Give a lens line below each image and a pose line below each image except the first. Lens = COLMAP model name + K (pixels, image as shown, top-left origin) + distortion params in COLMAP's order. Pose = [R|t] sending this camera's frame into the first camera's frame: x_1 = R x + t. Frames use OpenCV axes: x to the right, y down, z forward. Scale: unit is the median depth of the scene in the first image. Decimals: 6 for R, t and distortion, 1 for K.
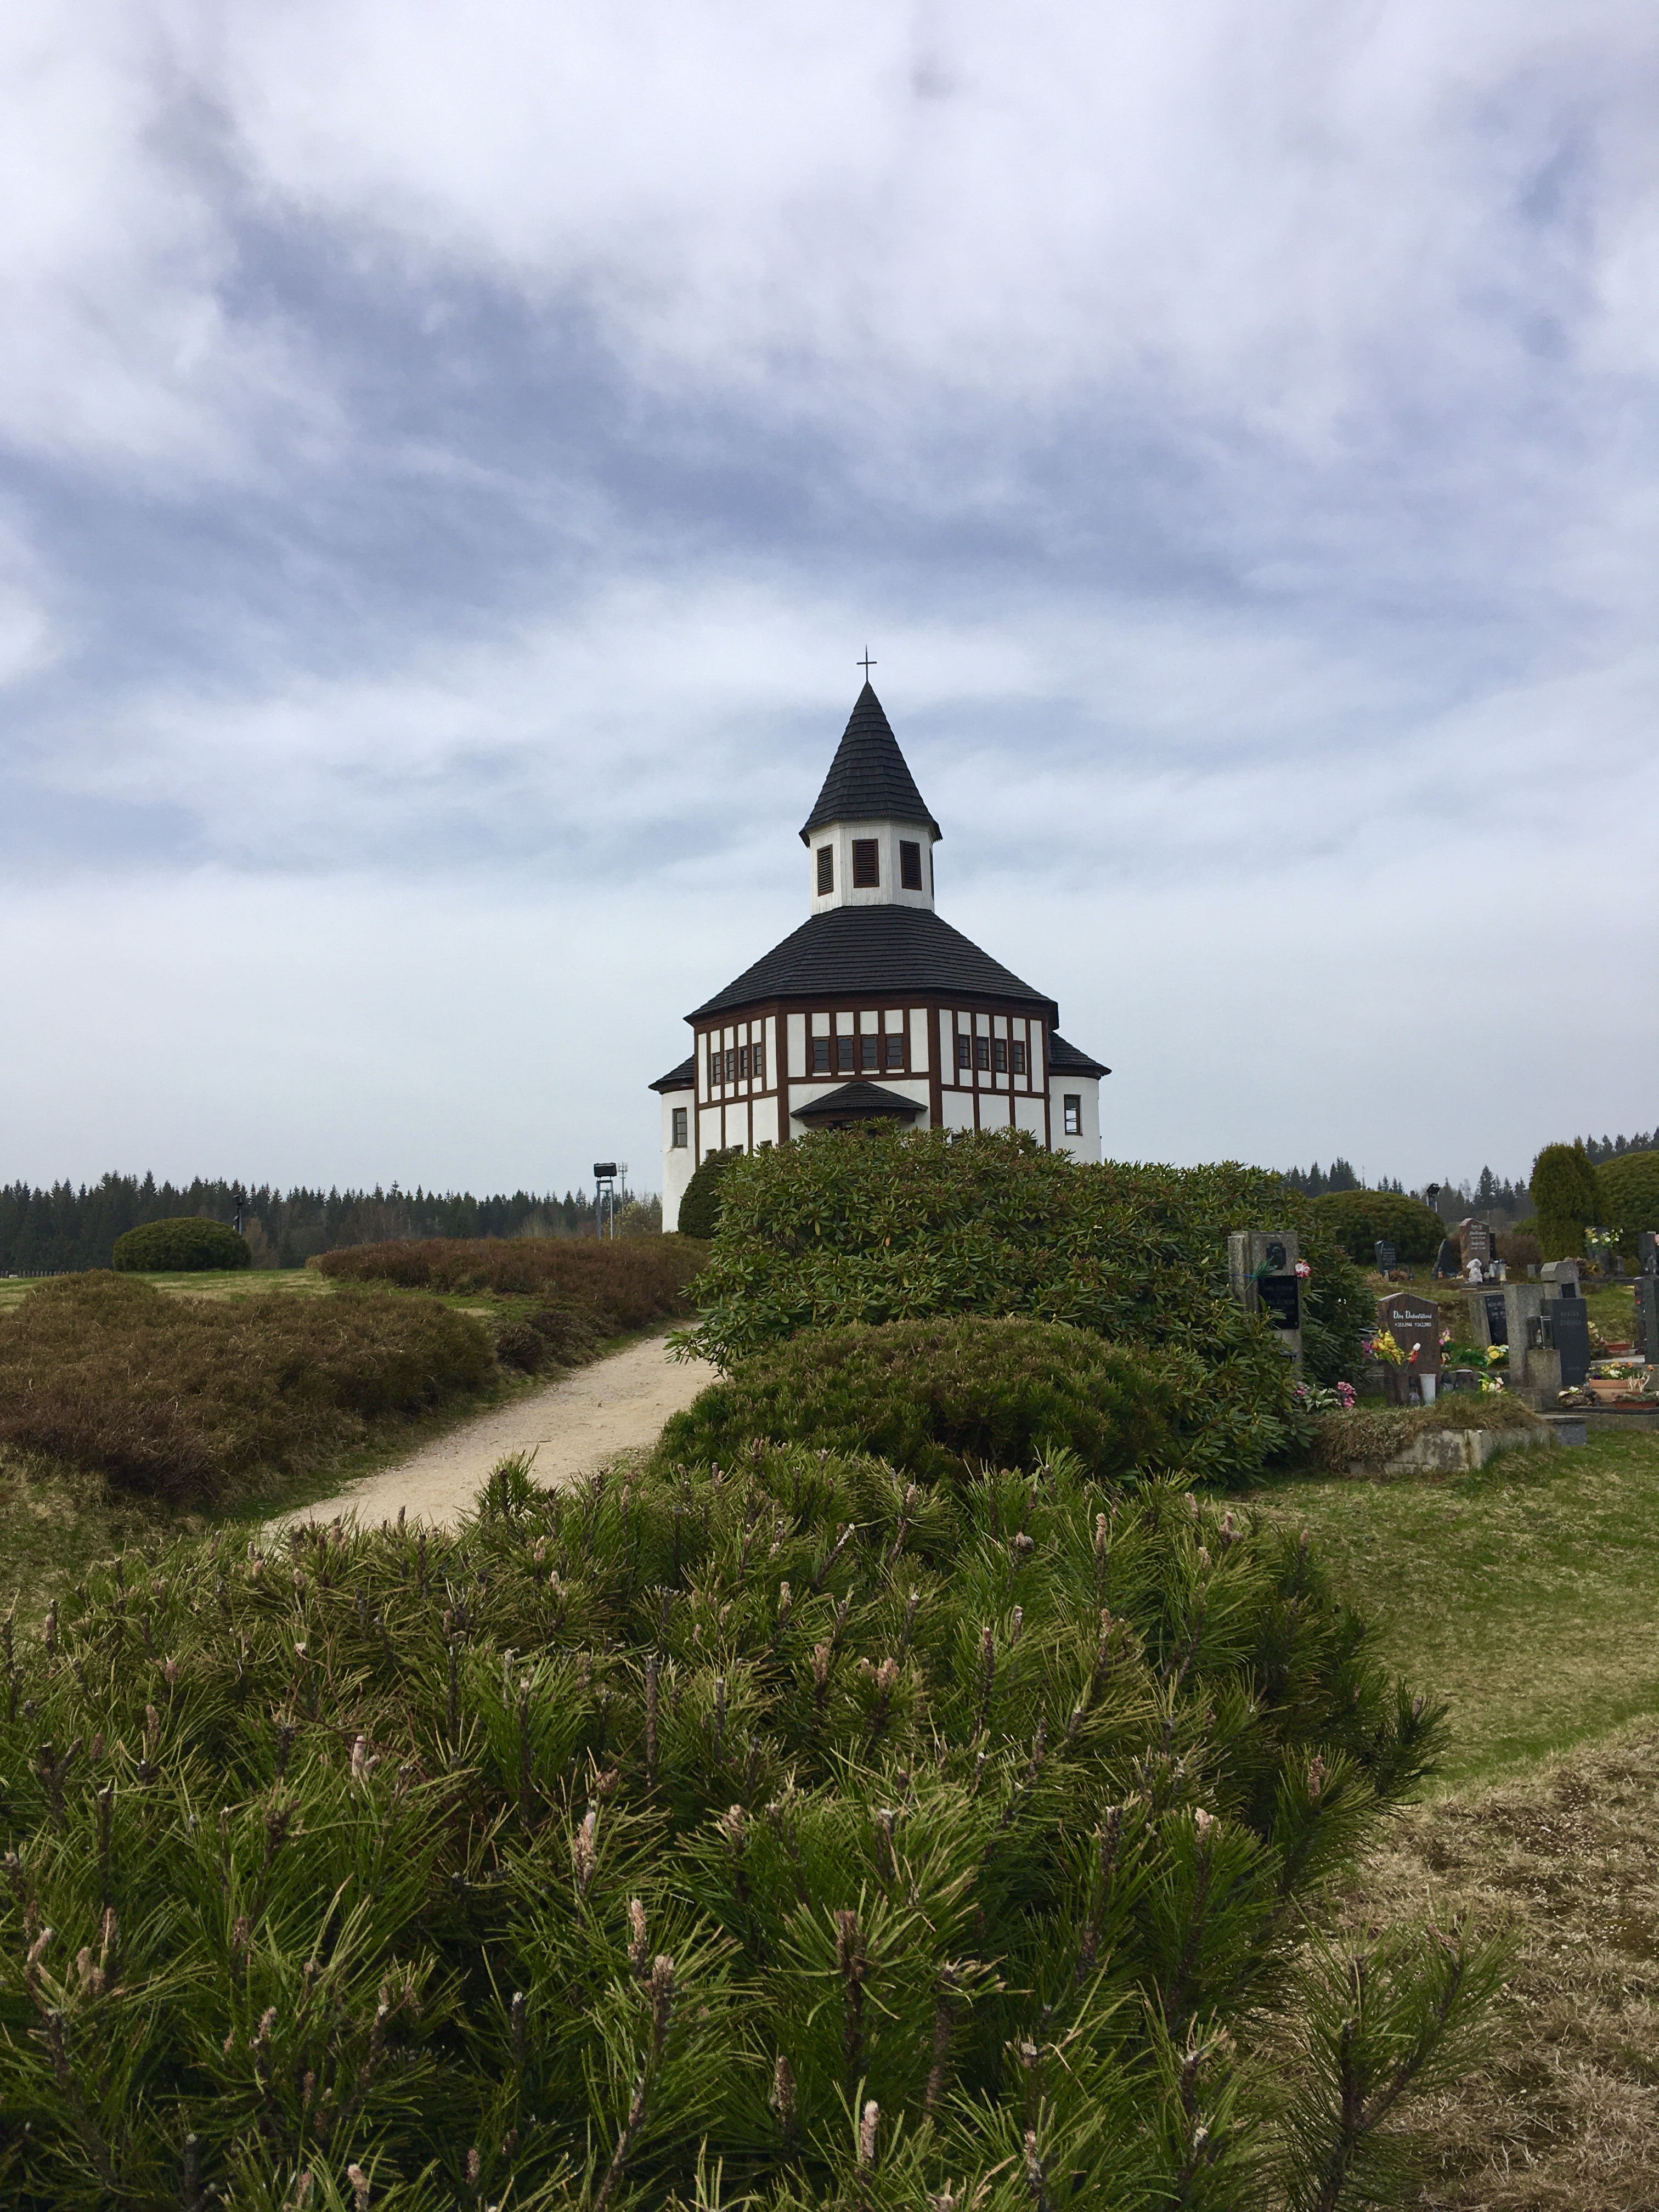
lens RADIAL K [[1821.7, 0, 829.5], [0, 1821.7, 1106.0], [0, 0, 1]] dist [0.048248, 0.002033]
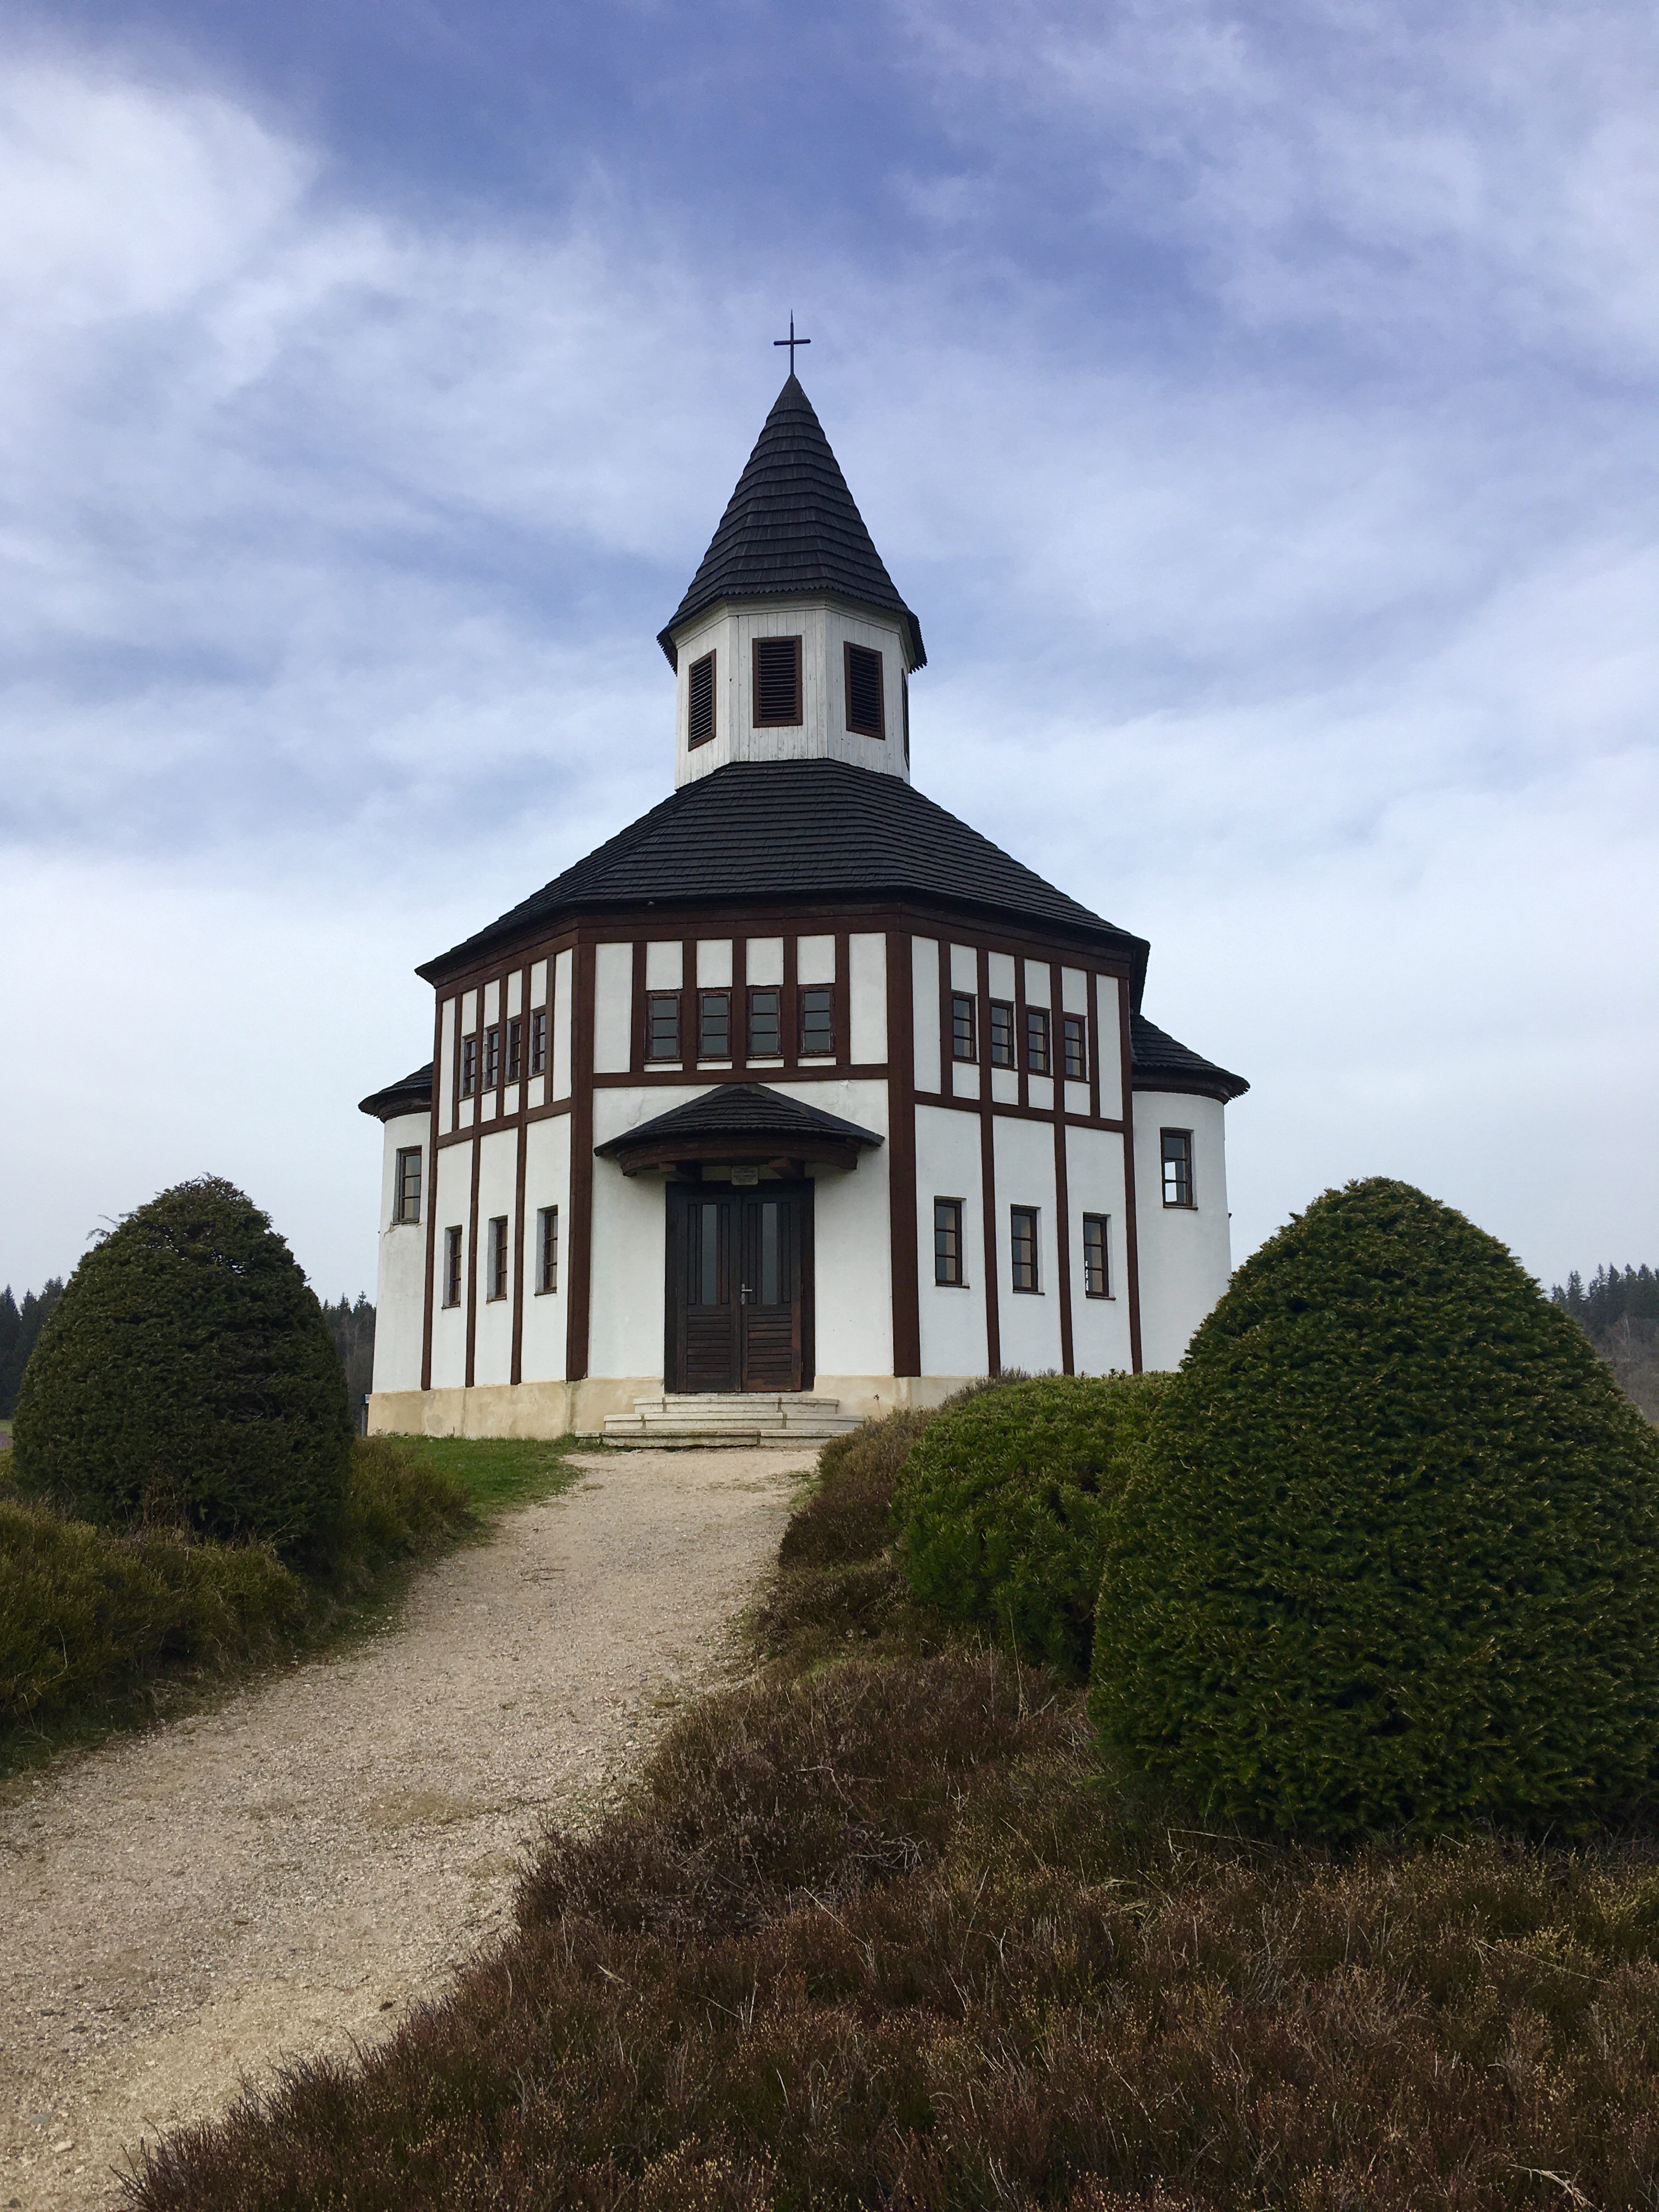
lens RADIAL K [[1821.7, 0, 829.5], [0, 1821.7, 1106.0], [0, 0, 1]] dist [0.048248, 0.002033]
pose [[0.999891, 0.014780, -0.000337, 0.038375], [-0.014771, 0.997822, -0.064291, 0.021958], [-0.000614, 0.064289, 0.997931, 0.510476]]
